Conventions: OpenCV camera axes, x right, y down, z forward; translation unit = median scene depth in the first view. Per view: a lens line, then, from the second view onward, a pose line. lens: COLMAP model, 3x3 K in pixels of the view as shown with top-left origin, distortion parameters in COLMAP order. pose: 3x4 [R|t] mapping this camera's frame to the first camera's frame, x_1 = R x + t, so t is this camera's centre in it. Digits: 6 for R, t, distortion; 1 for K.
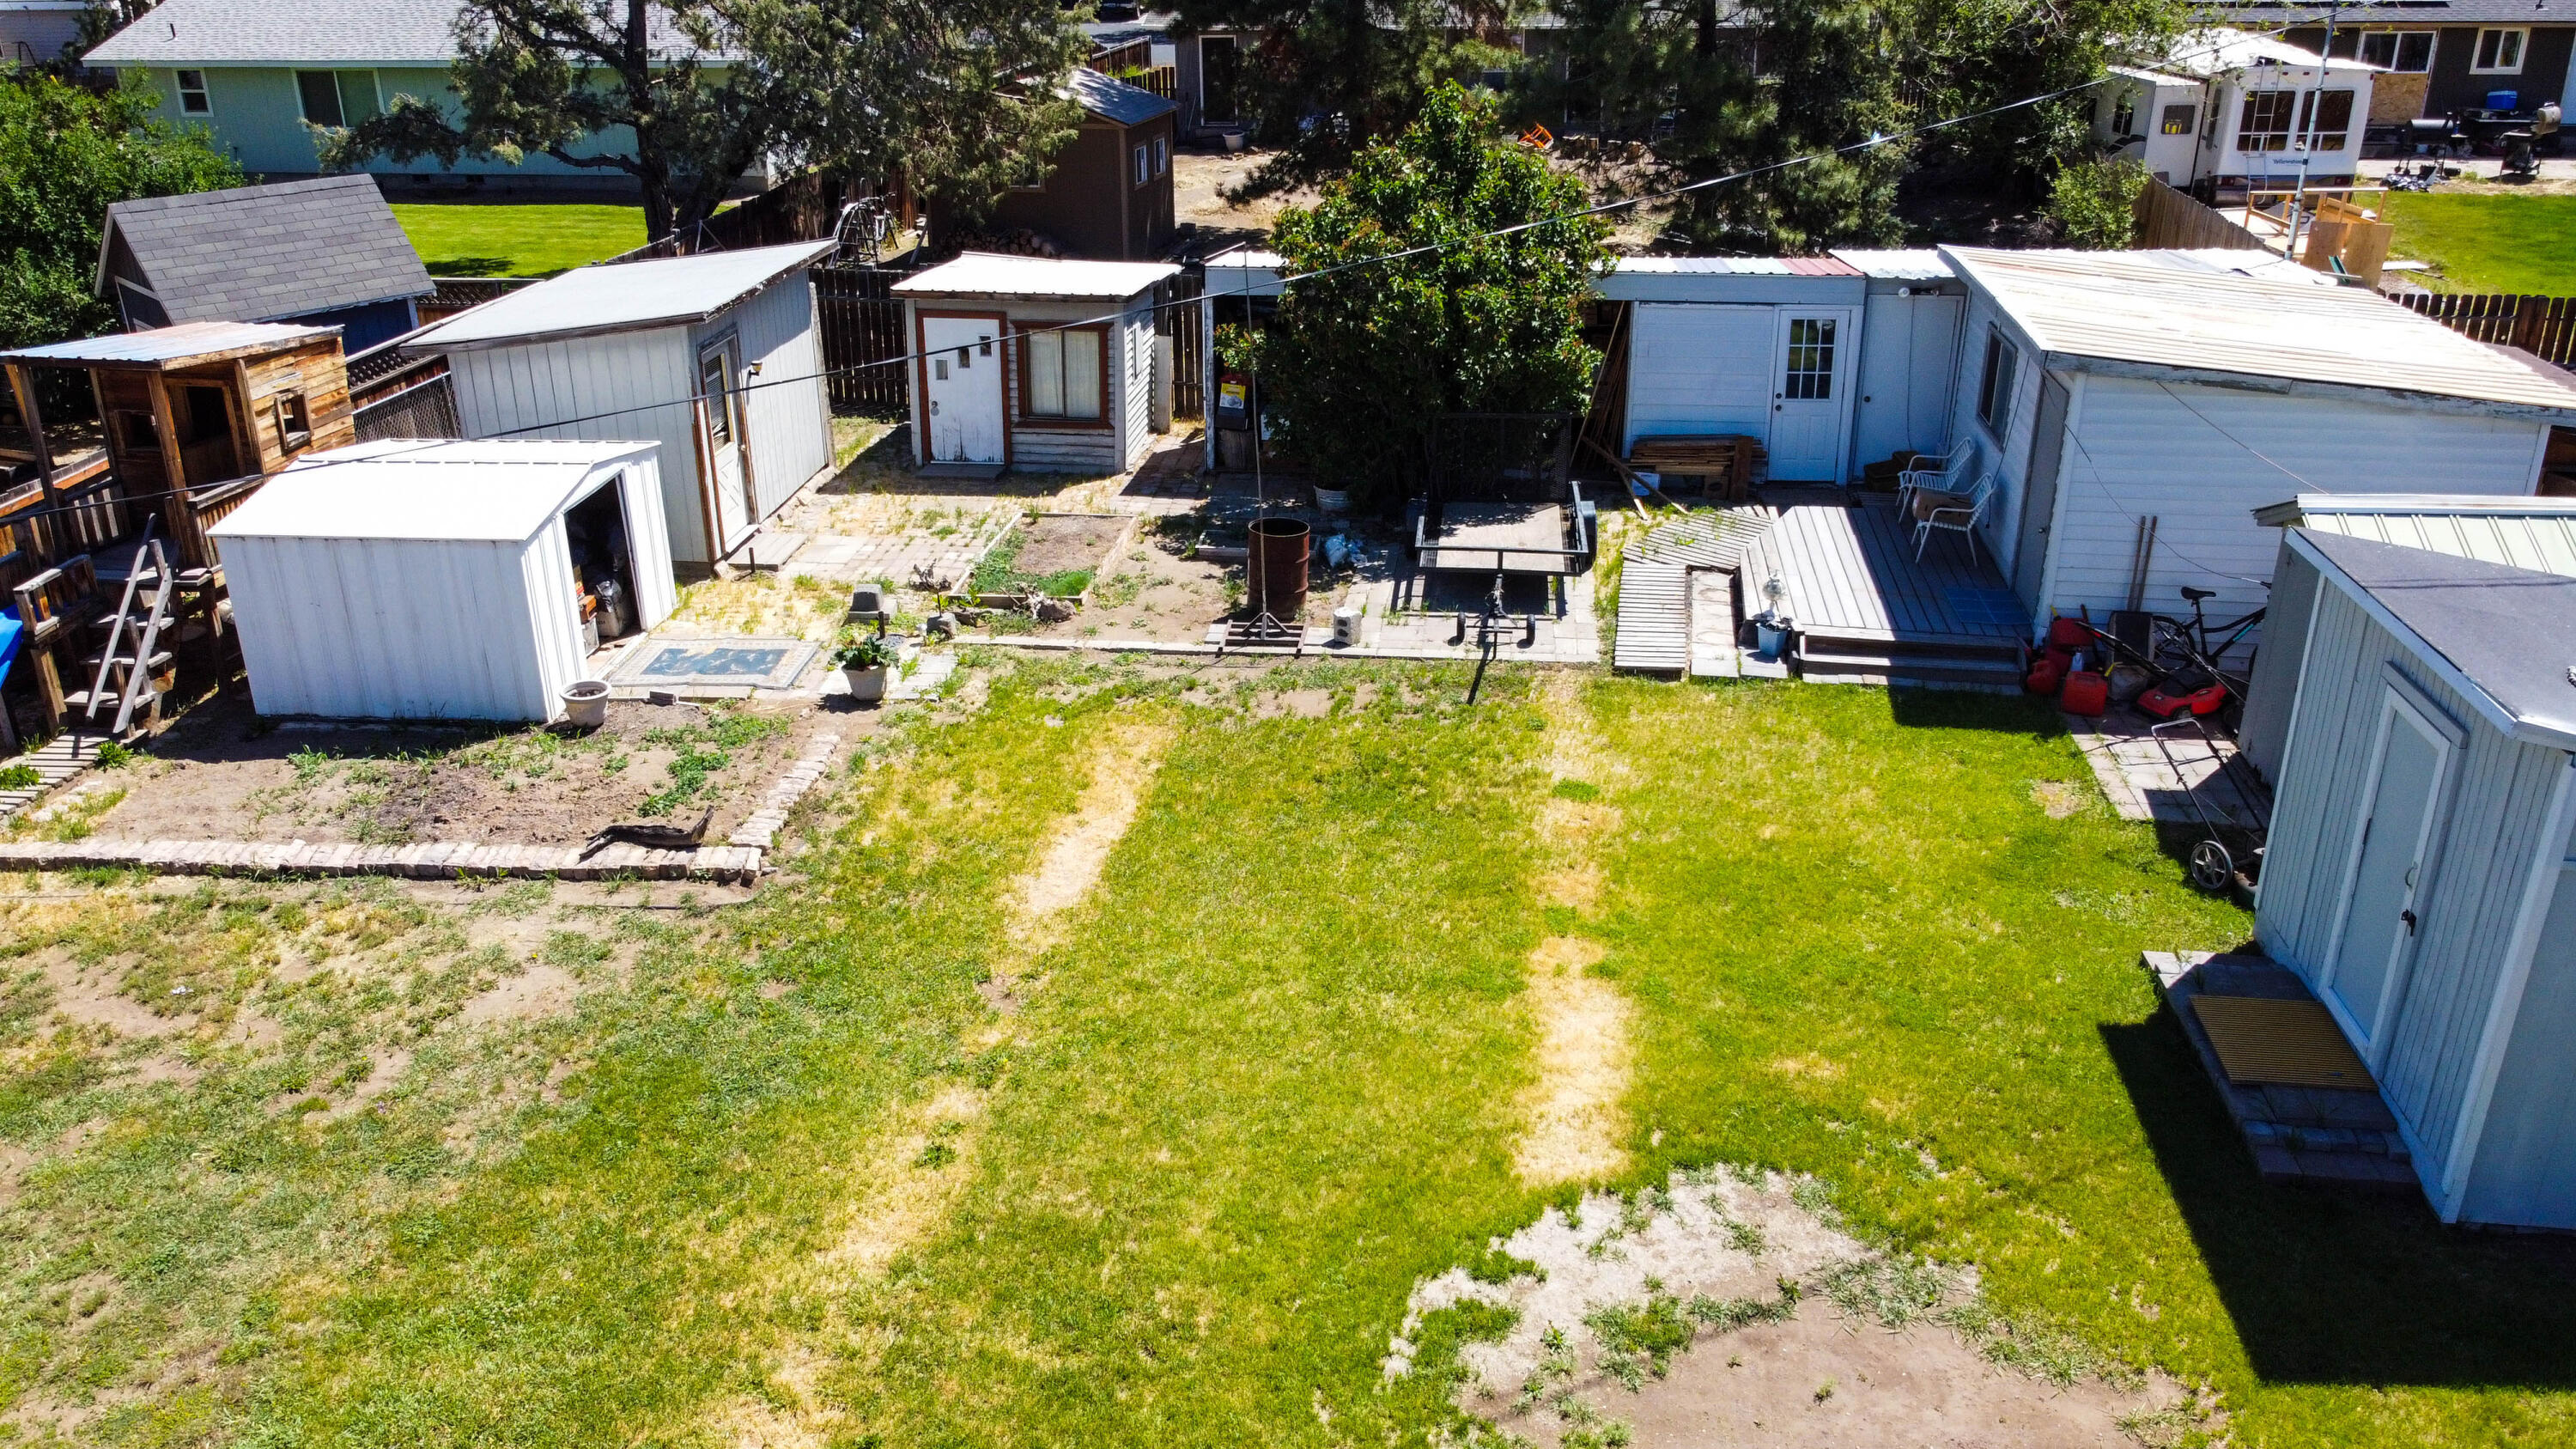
lens RADIAL K [[1939.7, 0, 1269.6], [0, 1939.7, 729.9], [0, 0, 1]] dist [0.005829, -0.011686]
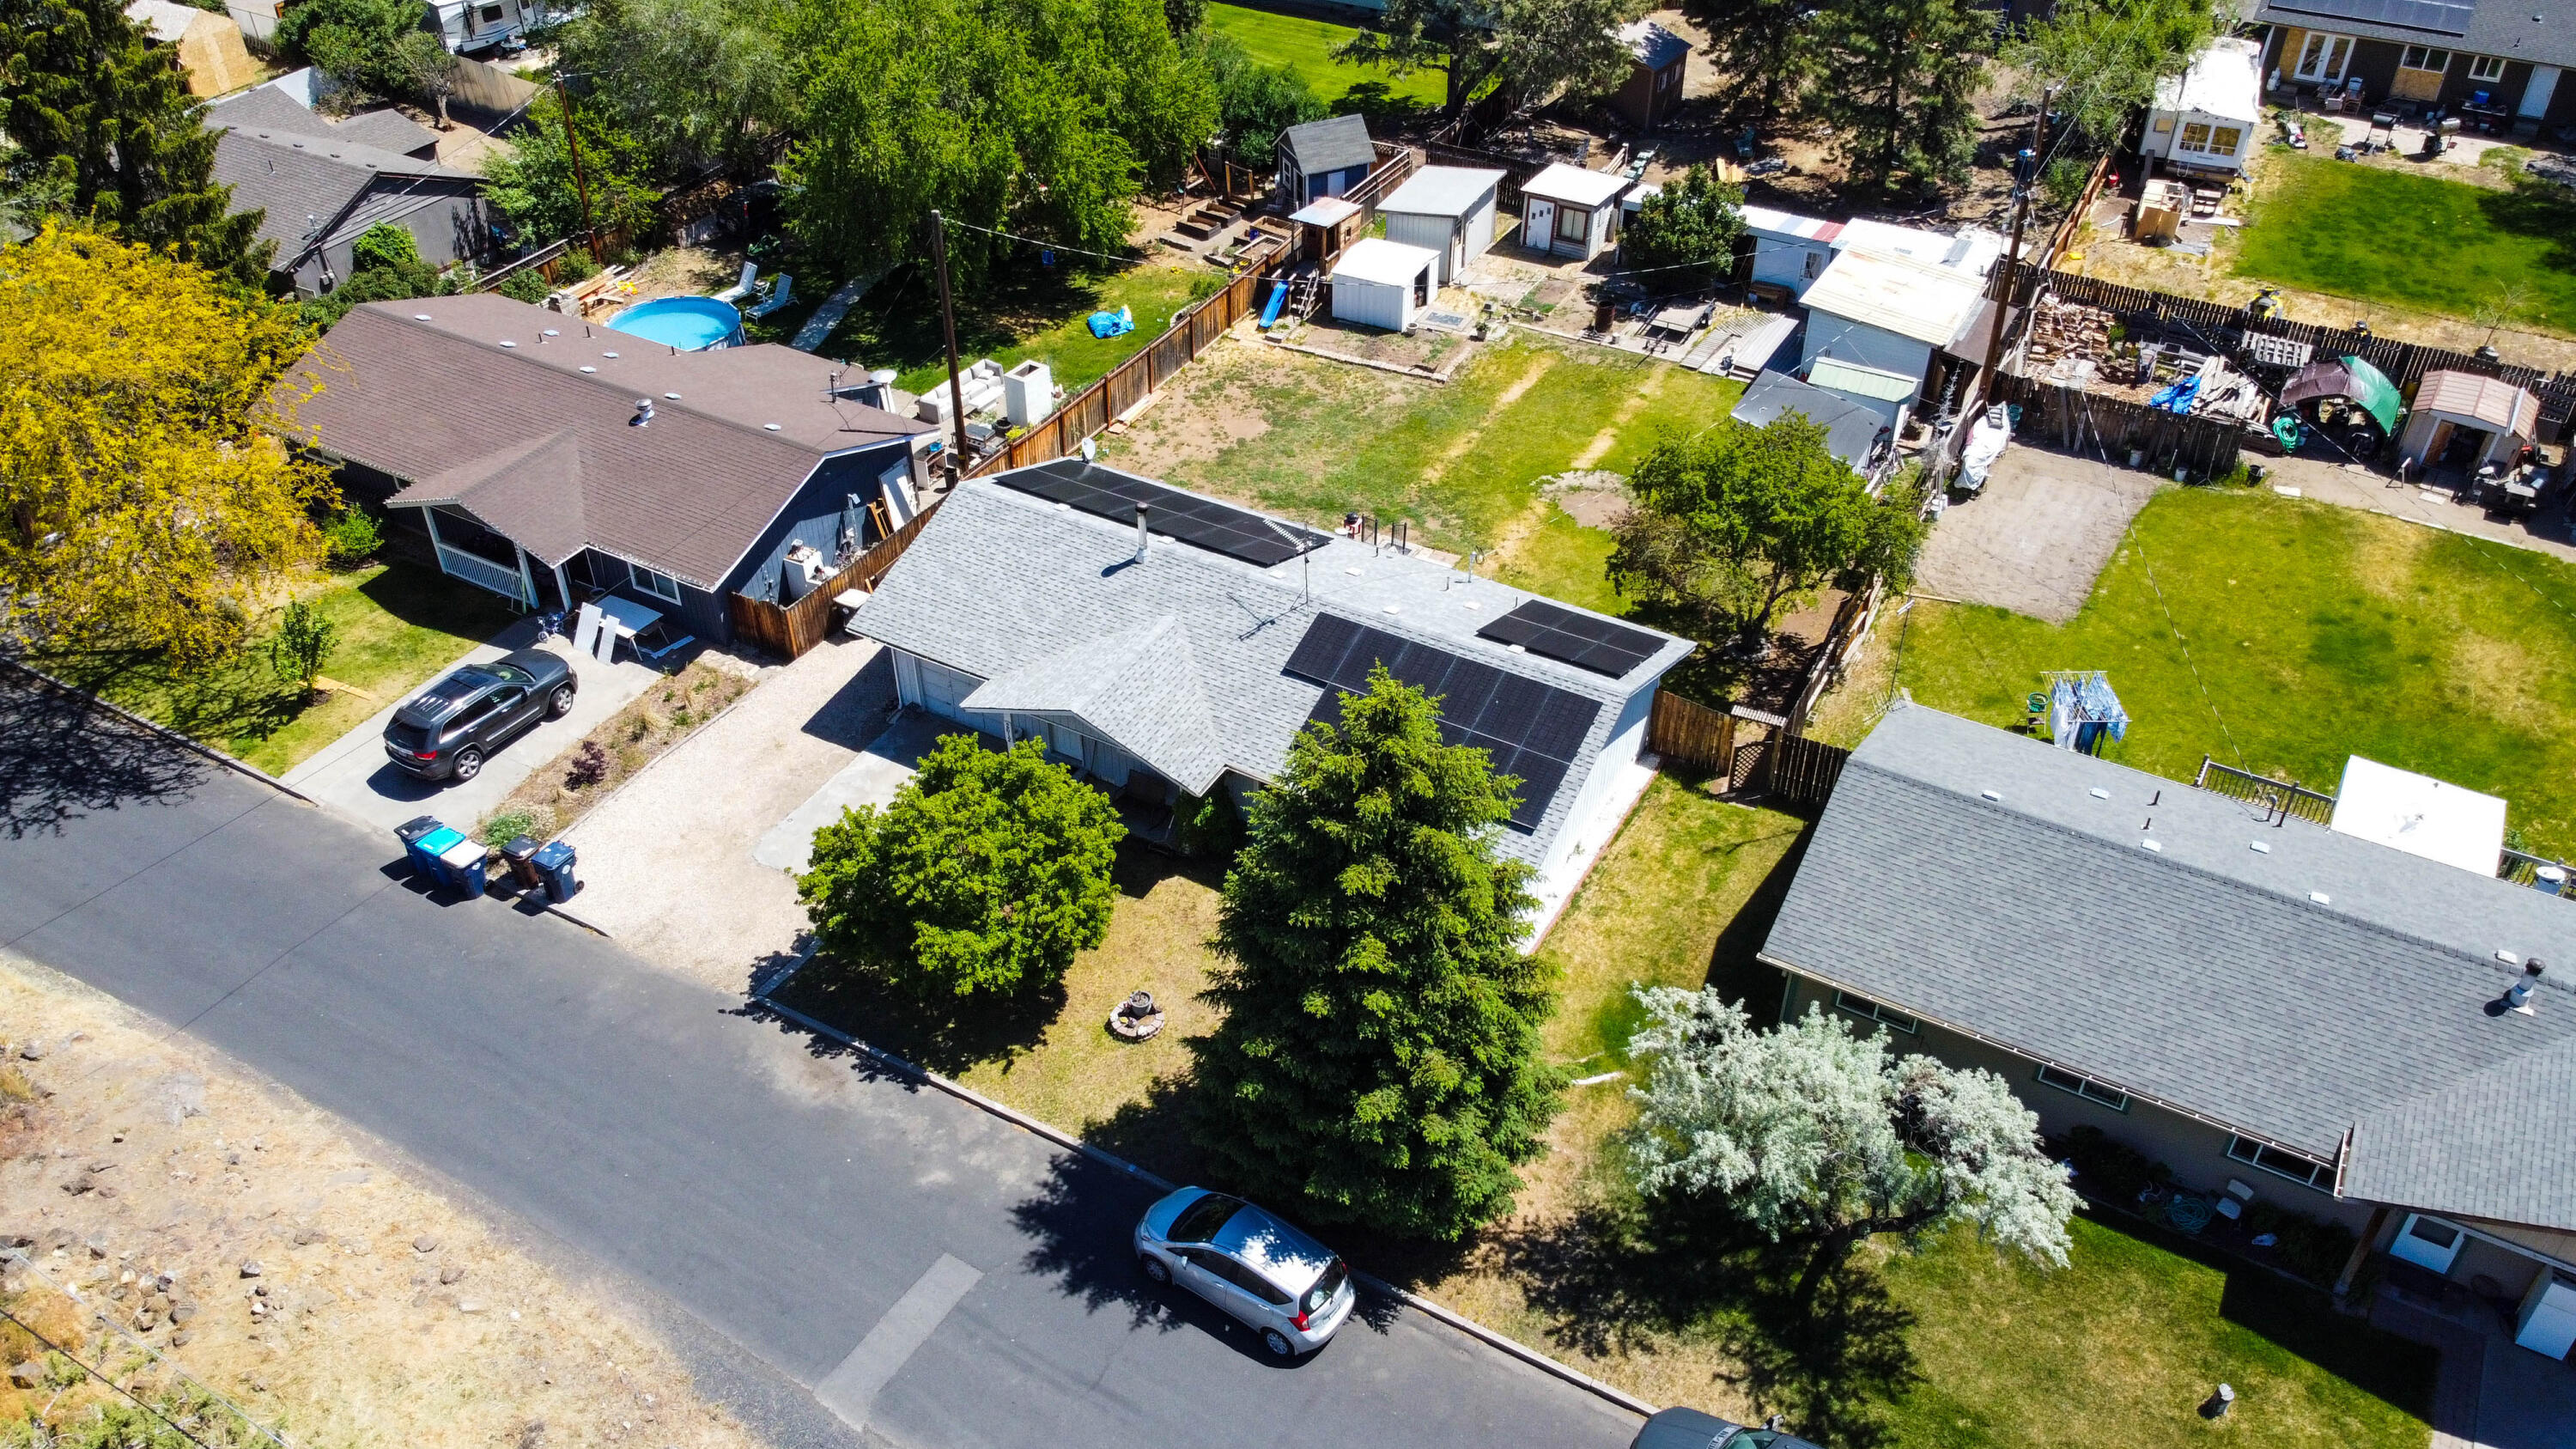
lens RADIAL K [[1939.7, 0, 1269.6], [0, 1939.7, 729.9], [0, 0, 1]] dist [0.005829, -0.011686]
pose [[0.927274, 0.234169, -0.292111, 0.678384], [-0.149935, 0.947215, 0.283377, -0.294961], [0.343050, -0.218971, 0.913438, -2.702929]]
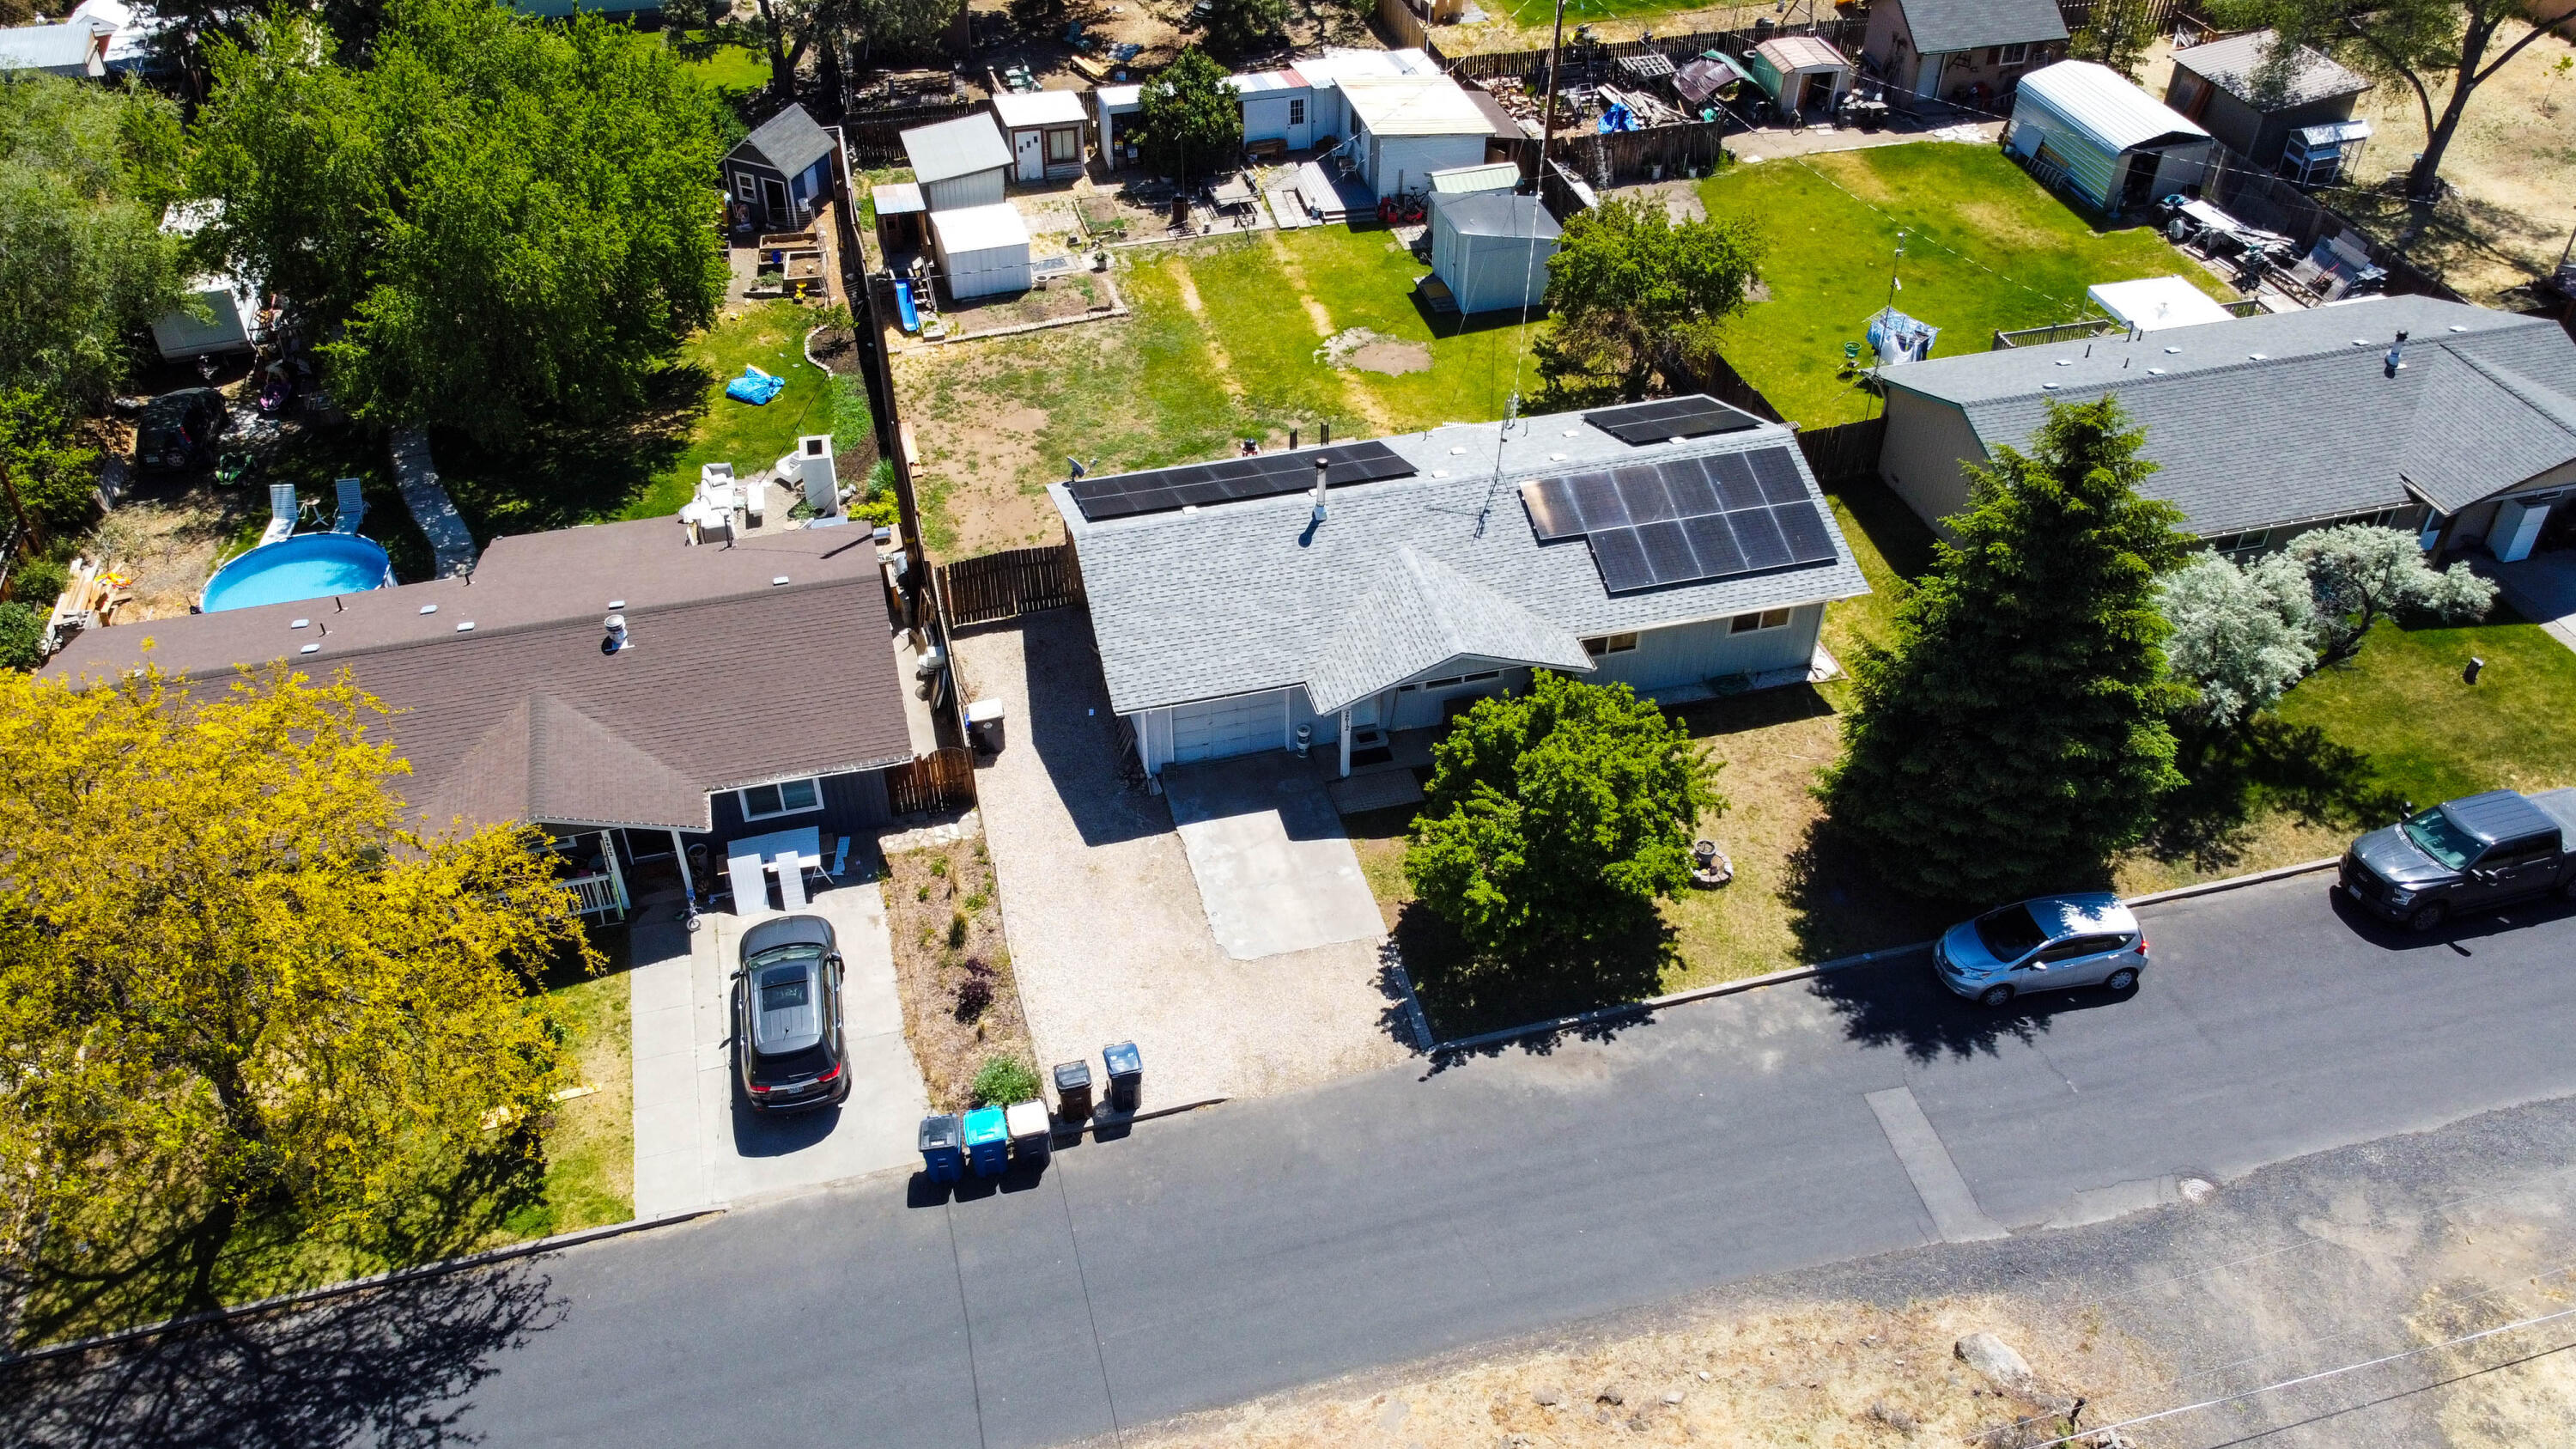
lens RADIAL K [[1939.7, 0, 1269.6], [0, 1939.7, 729.9], [0, 0, 1]] dist [0.005829, -0.011686]
pose [[0.923633, -0.236426, 0.301671, -1.227304], [0.140206, 0.940944, 0.308166, -0.281217], [-0.356714, -0.242336, 0.902235, -2.685088]]
